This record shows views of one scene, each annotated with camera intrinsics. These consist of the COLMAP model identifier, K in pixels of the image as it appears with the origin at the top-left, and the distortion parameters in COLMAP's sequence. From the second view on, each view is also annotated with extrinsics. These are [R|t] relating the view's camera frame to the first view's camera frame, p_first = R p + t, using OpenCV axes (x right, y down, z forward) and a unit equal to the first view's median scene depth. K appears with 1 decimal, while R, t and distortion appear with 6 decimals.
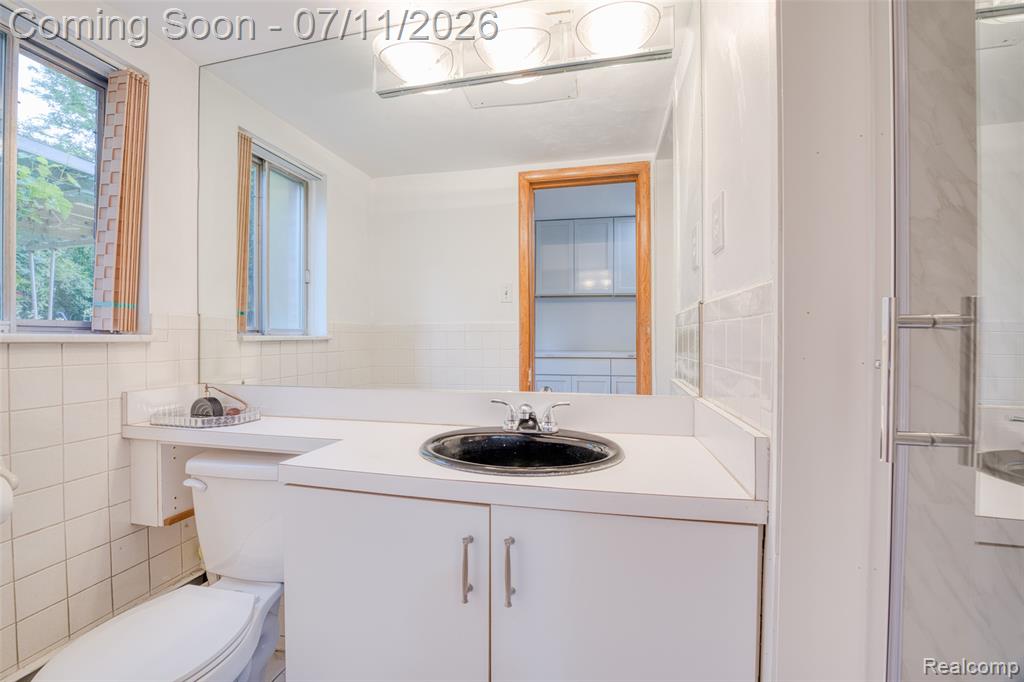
lens RADIAL K [[420.5, 0, 514.3], [0, 420.5, 342.5], [0, 0, 1]] dist [-0.016576, 0.000199]
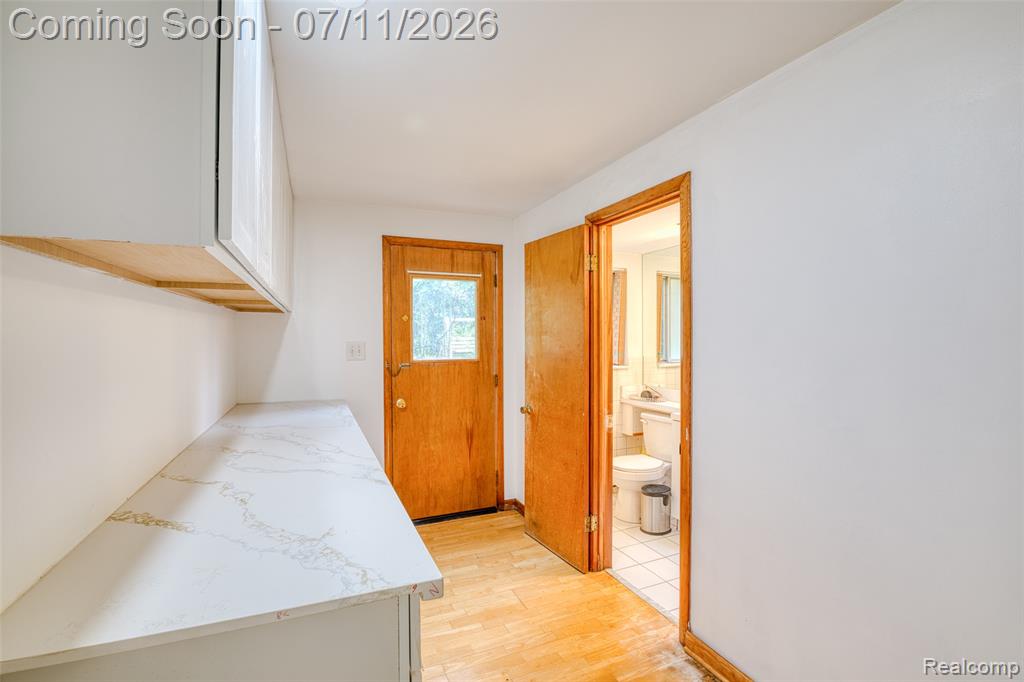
lens RADIAL K [[420.5, 0, 503.7], [0, 420.5, 339.0], [0, 0, 1]] dist [-0.016576, 0.000199]
pose [[0.598386, 0.004075, -0.801198, 0.832351], [0.000956, 0.999983, 0.005800, -0.208366], [0.801208, -0.004236, 0.598371, -1.291605]]
